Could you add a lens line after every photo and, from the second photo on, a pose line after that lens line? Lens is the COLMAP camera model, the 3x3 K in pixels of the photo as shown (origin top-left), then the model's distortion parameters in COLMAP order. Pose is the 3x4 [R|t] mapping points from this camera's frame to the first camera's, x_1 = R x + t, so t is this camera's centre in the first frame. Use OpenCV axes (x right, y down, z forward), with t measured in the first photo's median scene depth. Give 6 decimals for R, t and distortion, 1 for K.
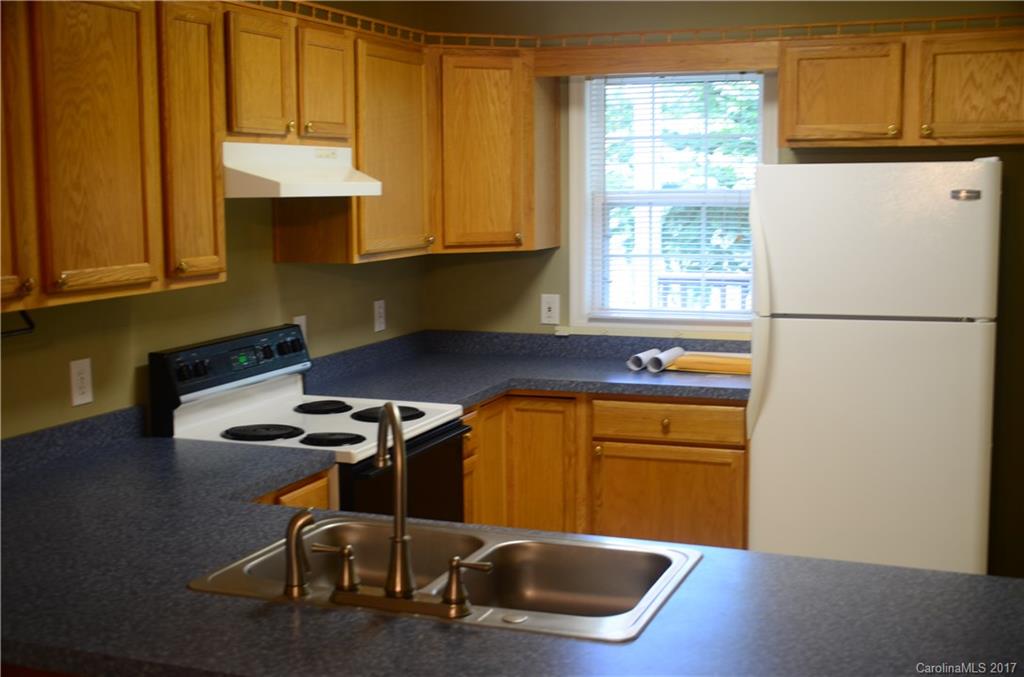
lens RADIAL K [[1312.3, 0, 512.0], [0, 1312.3, 338.5], [0, 0, 1]] dist [0.002263, 0.003668]
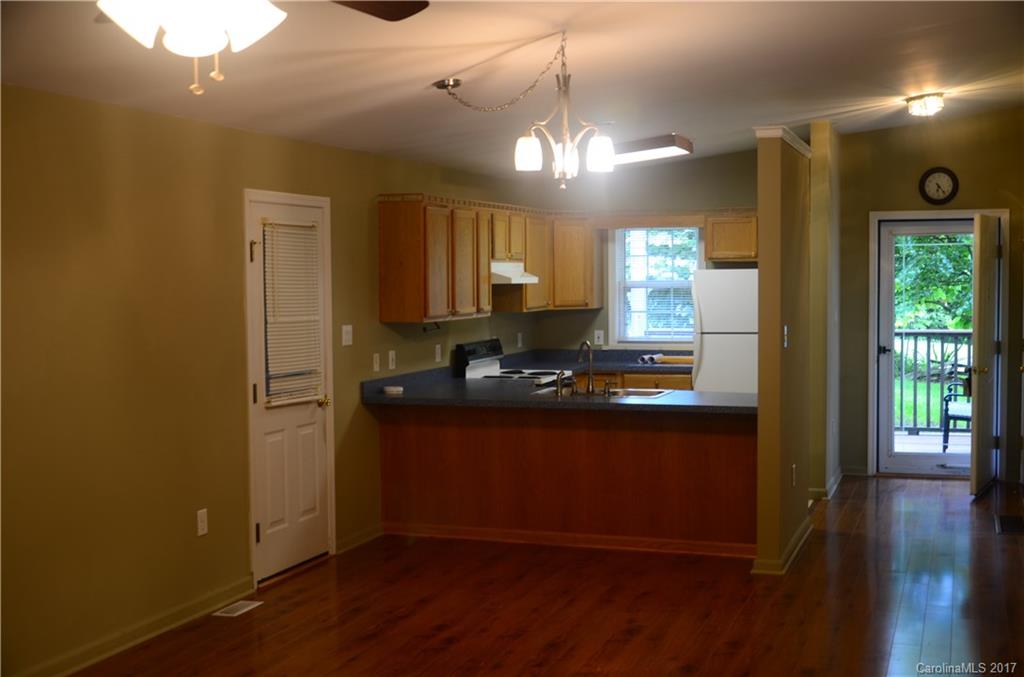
lens RADIAL K [[1311.4, 0, 512.0], [0, 1311.4, 338.5], [0, 0, 1]] dist [-0.097264, -0.002640]
pose [[0.999649, -0.002823, 0.026324, -0.181311], [0.004616, 0.997656, -0.068273, 0.133539], [-0.026070, 0.068370, 0.997319, -1.184766]]
